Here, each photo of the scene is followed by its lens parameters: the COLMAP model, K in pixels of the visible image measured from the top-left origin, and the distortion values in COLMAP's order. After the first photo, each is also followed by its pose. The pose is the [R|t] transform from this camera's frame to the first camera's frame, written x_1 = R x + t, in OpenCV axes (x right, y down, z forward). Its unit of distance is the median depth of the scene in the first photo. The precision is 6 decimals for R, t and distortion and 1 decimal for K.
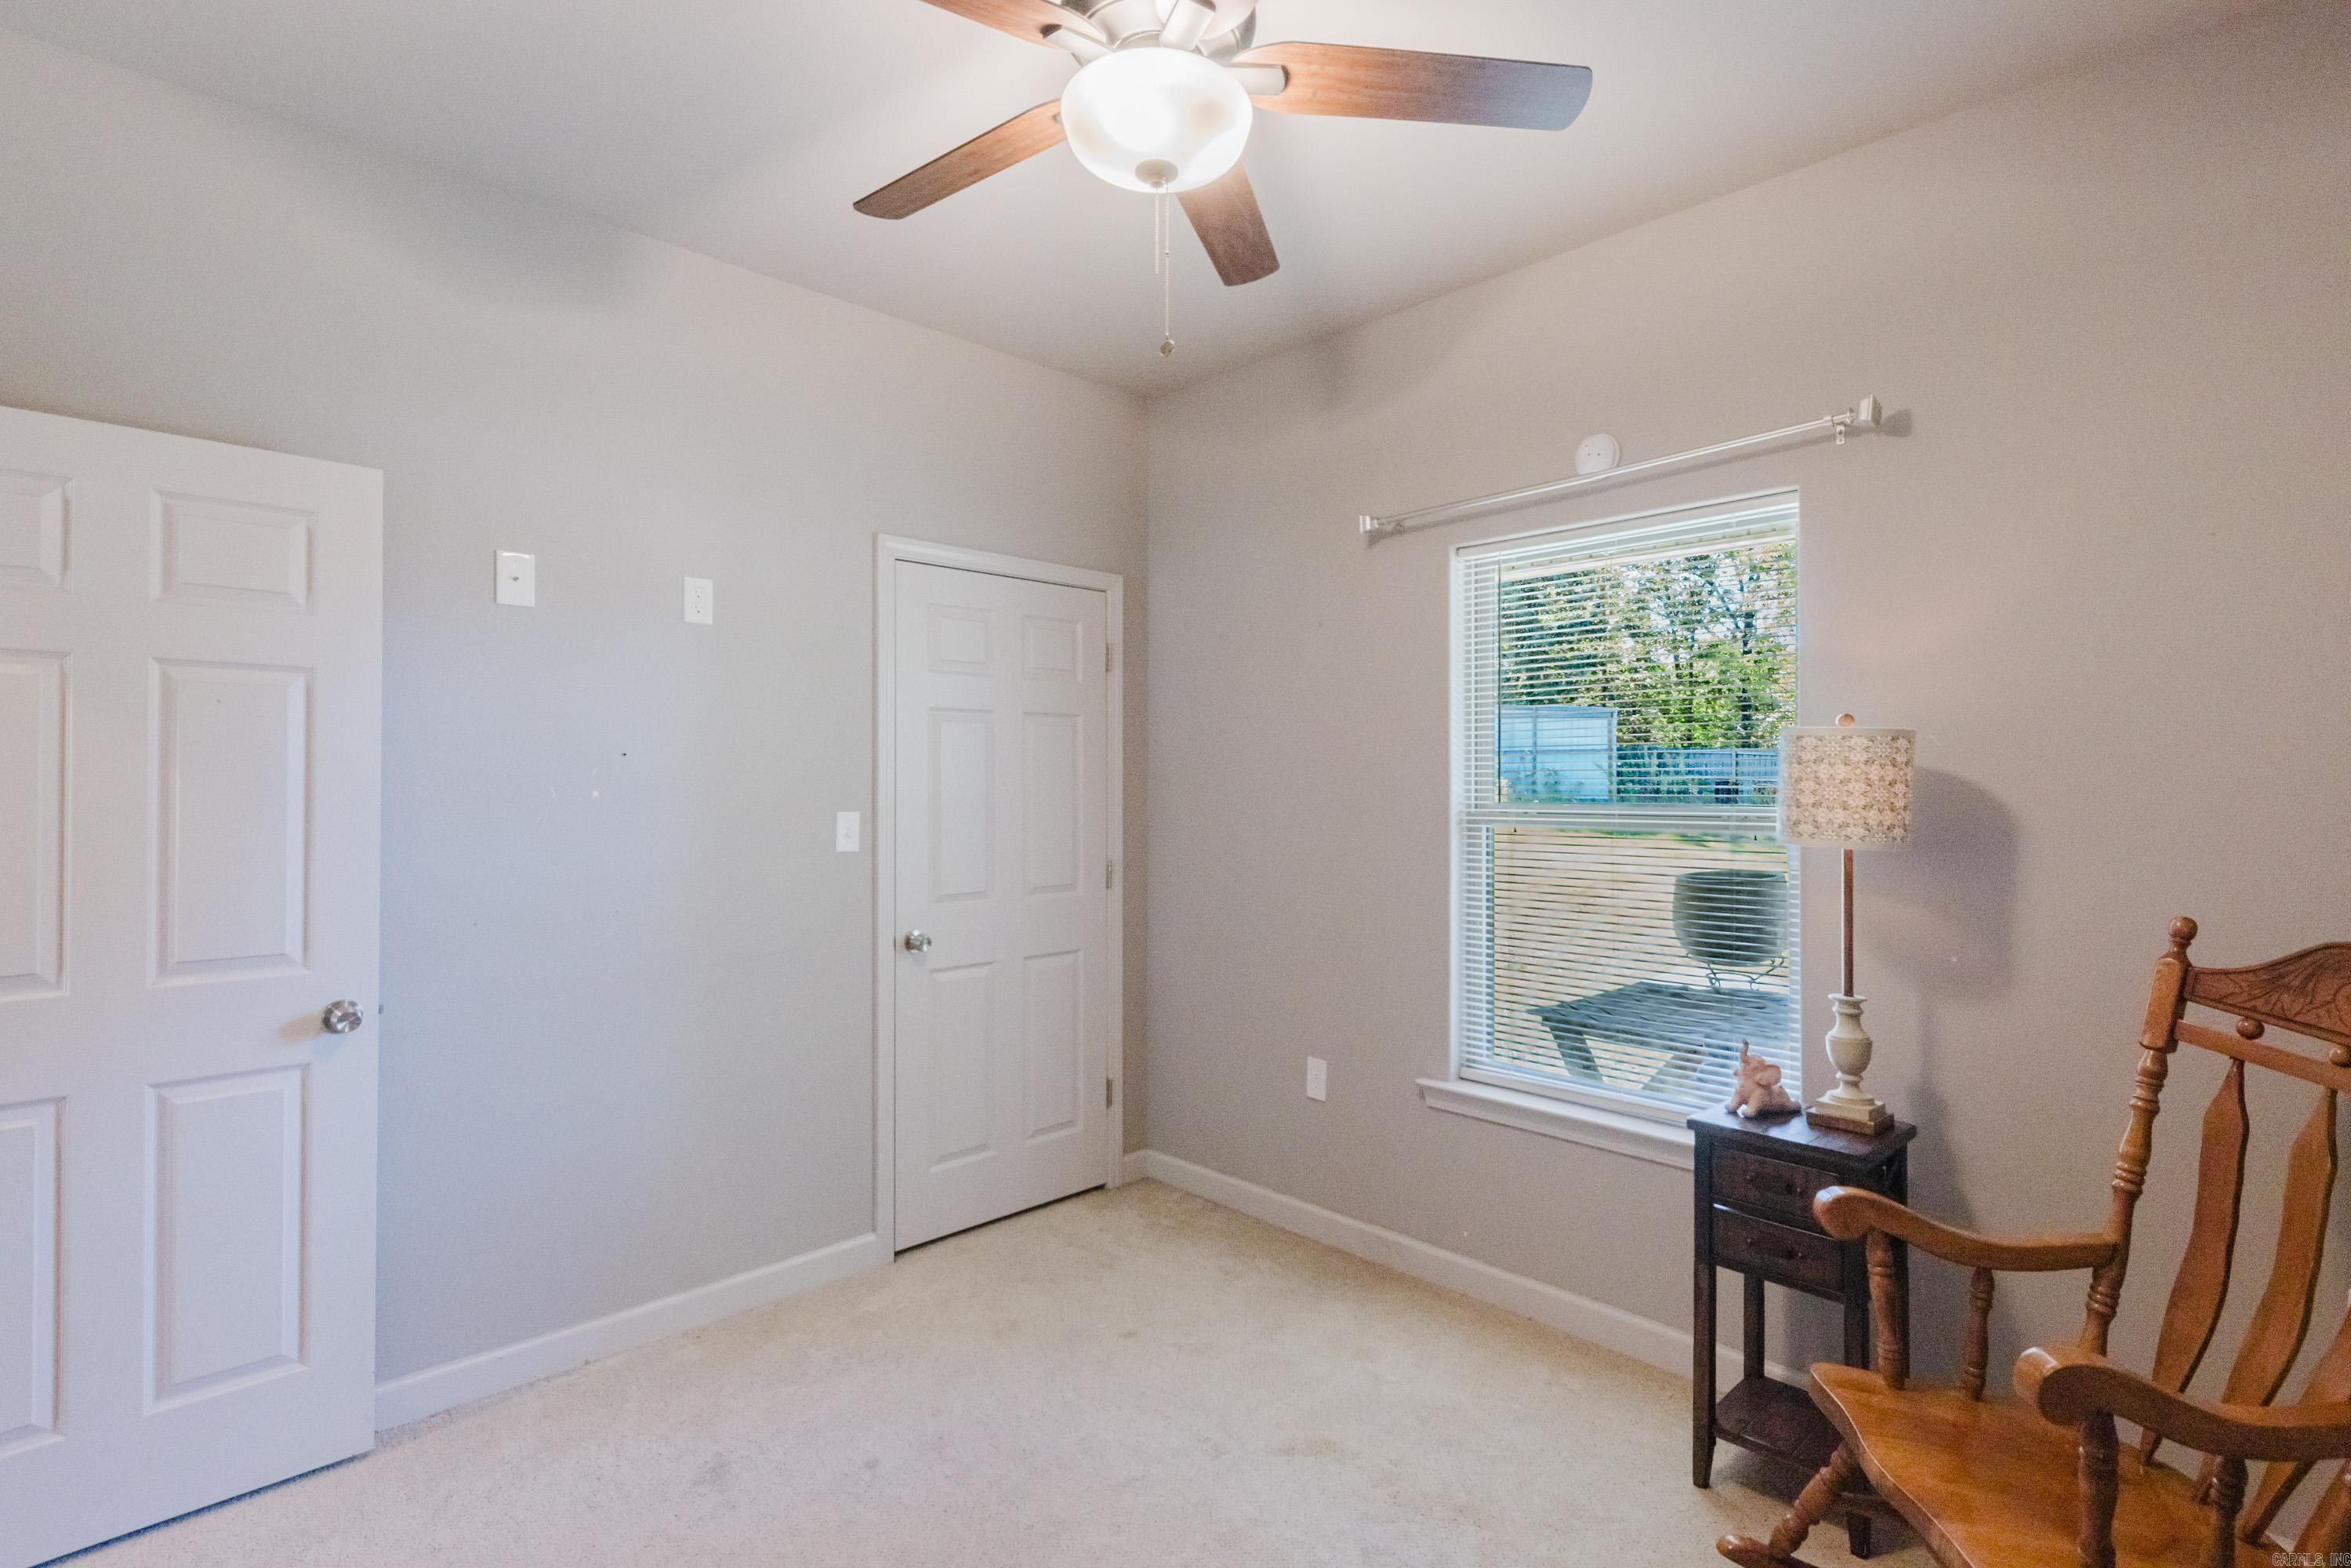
lens RADIAL K [[1176.5, 0, 1175.2], [0, 1176.5, 784.5], [0, 0, 1]] dist [-0.001569, -0.000671]
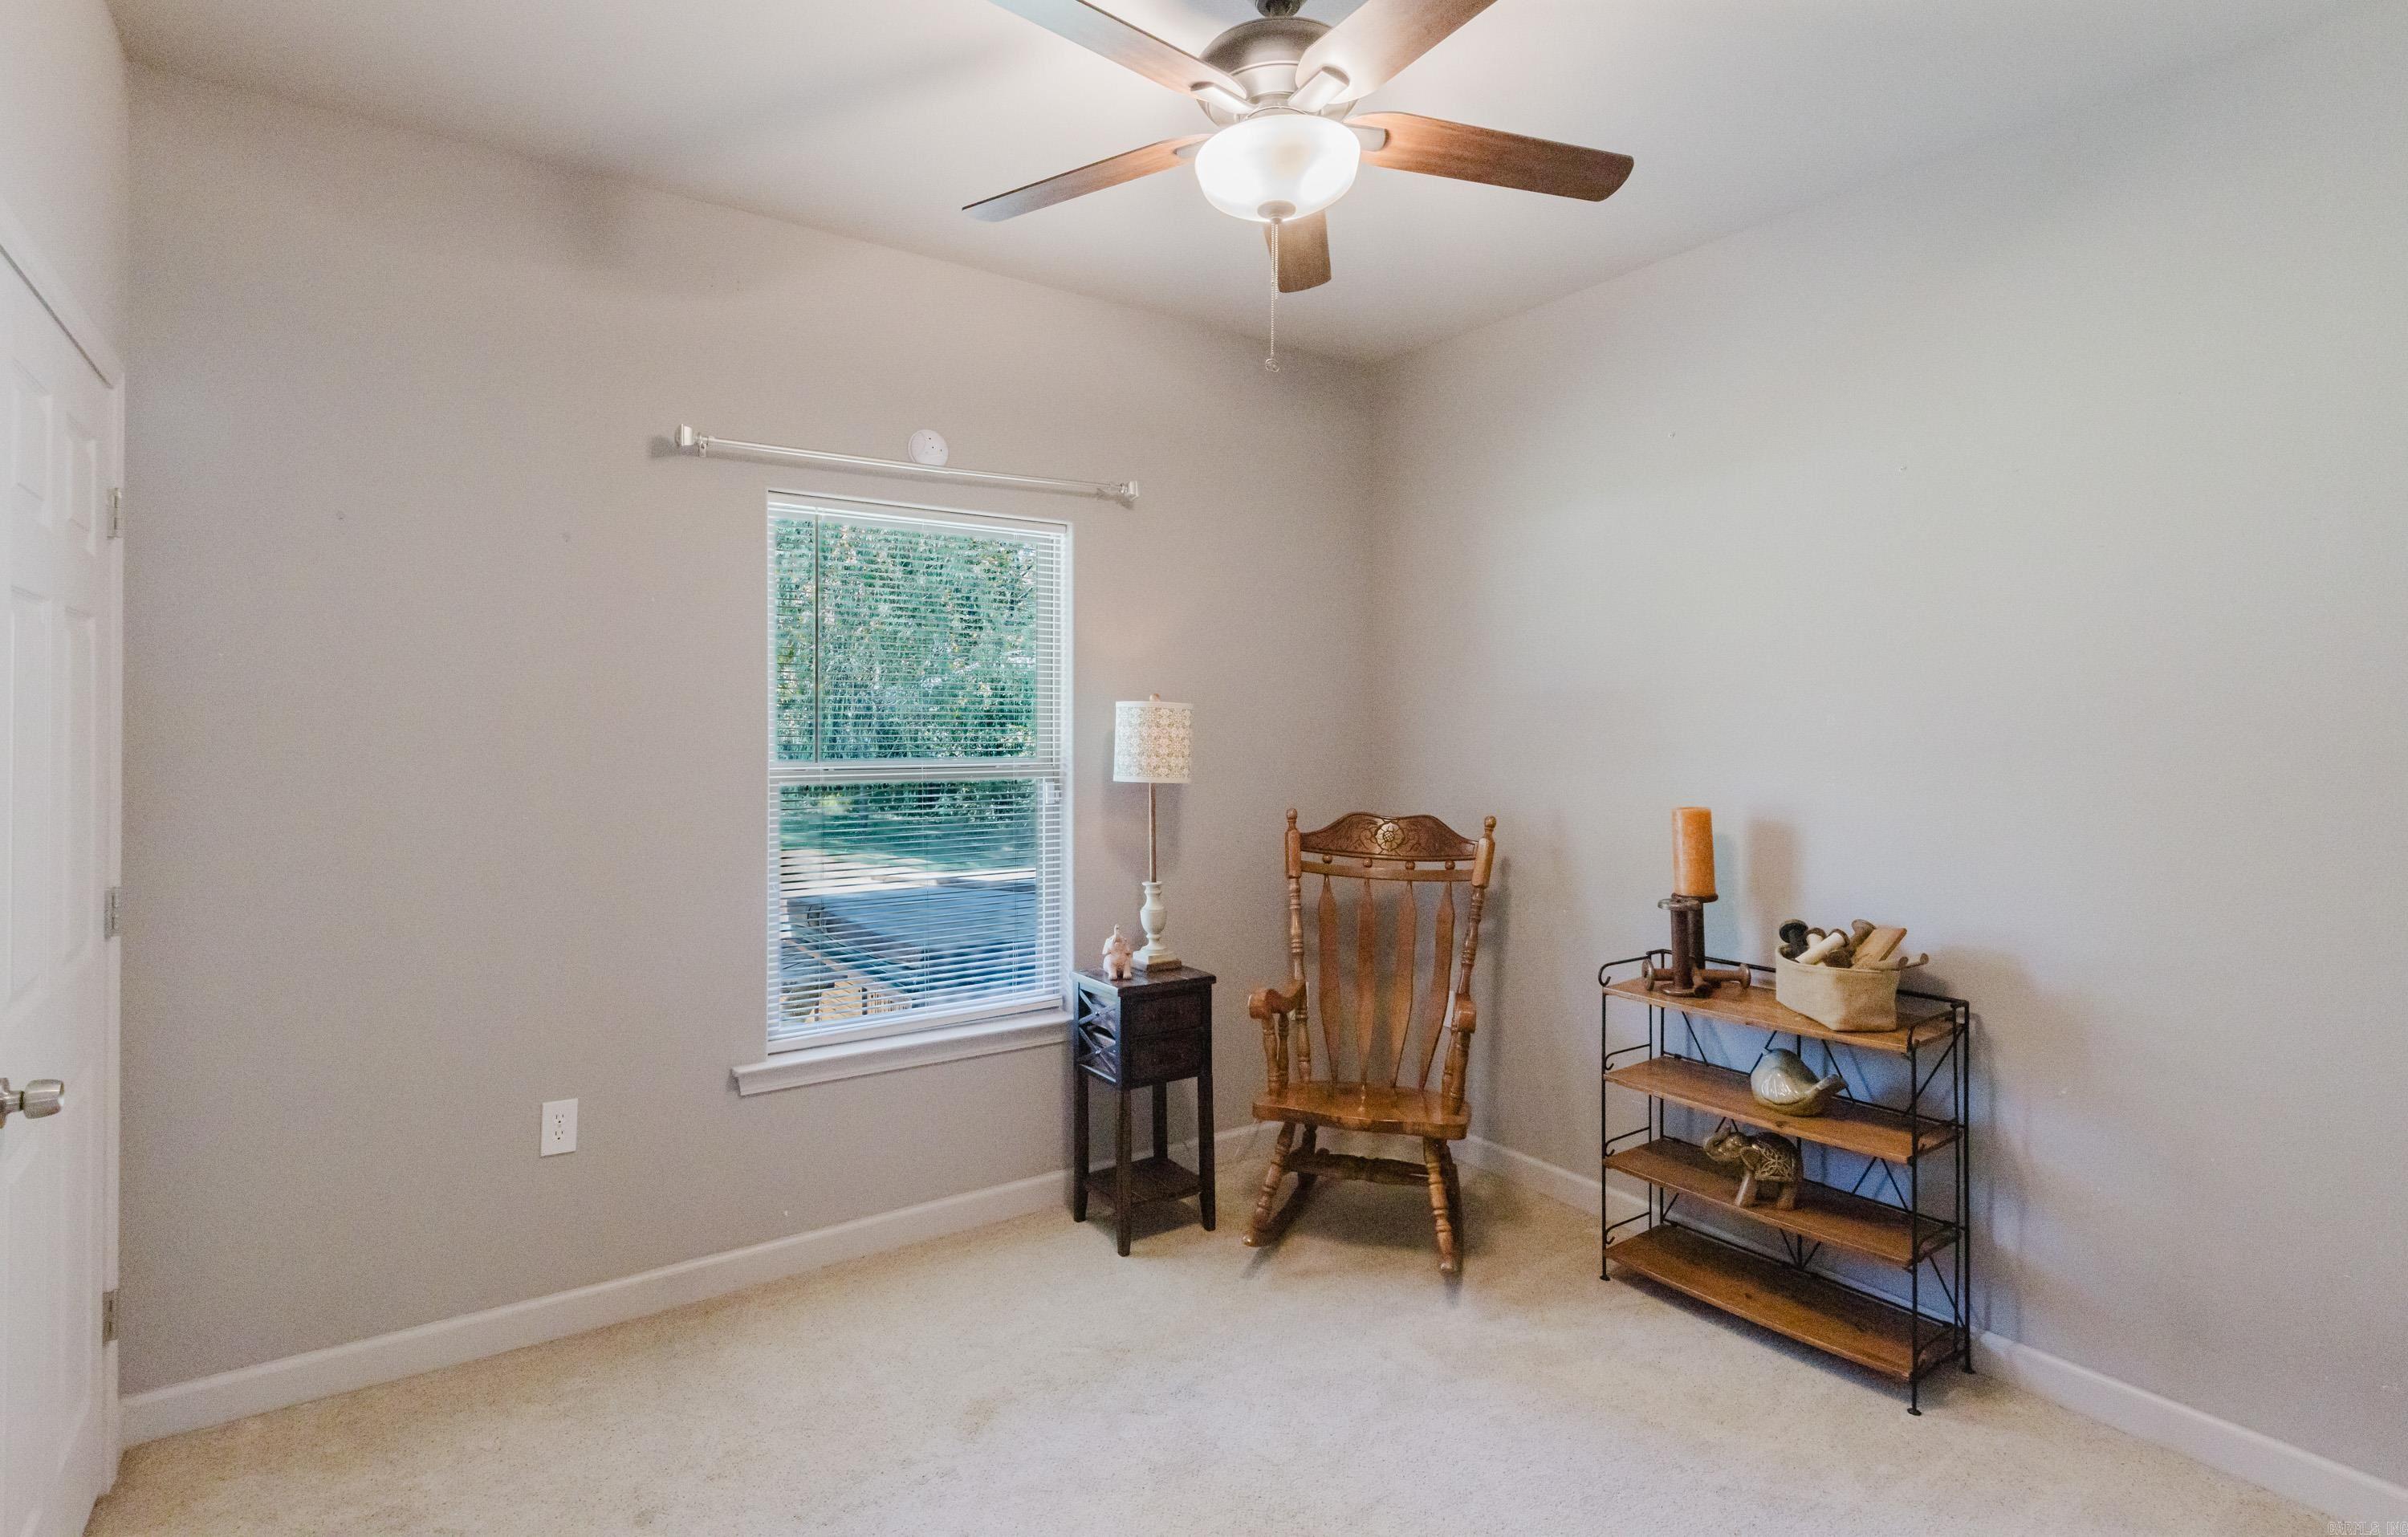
lens RADIAL K [[1155.8, 0, 1204.9], [0, 1155.8, 751.0], [0, 0, 1]] dist [-0.000277, 0.000635]
pose [[0.139210, -0.003869, 0.990255, -0.861250], [0.007547, 0.999967, 0.002846, 0.009357], [-0.990234, 0.007077, 0.139234, 0.722334]]
